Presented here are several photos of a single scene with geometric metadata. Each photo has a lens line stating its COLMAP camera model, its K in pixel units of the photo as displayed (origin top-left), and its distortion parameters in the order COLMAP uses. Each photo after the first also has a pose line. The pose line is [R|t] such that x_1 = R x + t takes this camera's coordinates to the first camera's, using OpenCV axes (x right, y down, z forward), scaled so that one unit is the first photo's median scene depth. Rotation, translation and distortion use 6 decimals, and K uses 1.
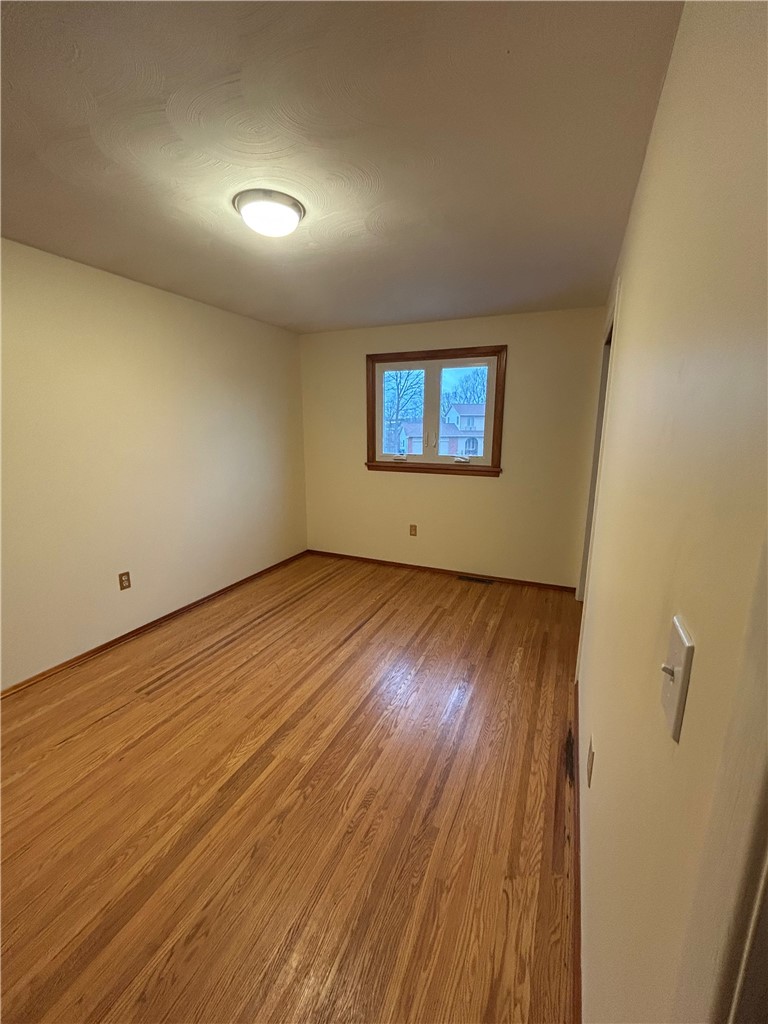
lens RADIAL K [[413.8, 0, 387.3], [0, 413.8, 511.8], [0, 0, 1]] dist [0.000094, 0.000079]
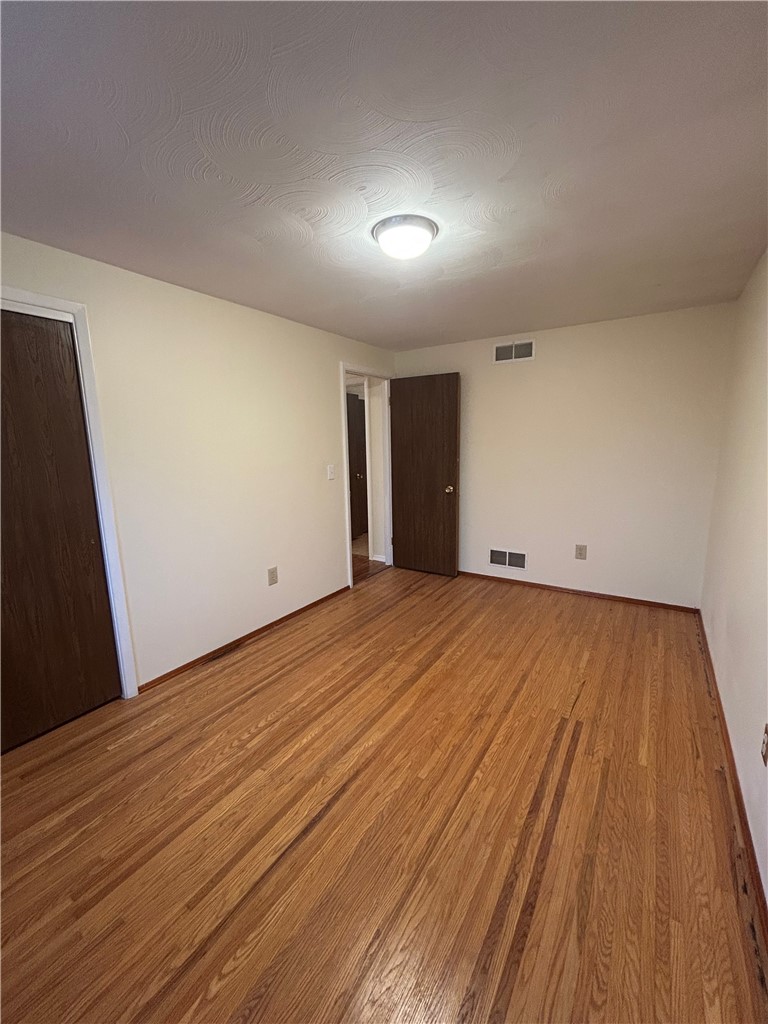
lens RADIAL K [[413.8, 0, 387.3], [0, 413.8, 511.8], [0, 0, 1]] dist [0.000094, 0.000079]
pose [[-0.987618, -0.012679, 0.156362, -0.305429], [0.046818, 0.927484, 0.370920, -0.345579], [-0.149726, 0.373648, -0.915407, 1.653001]]
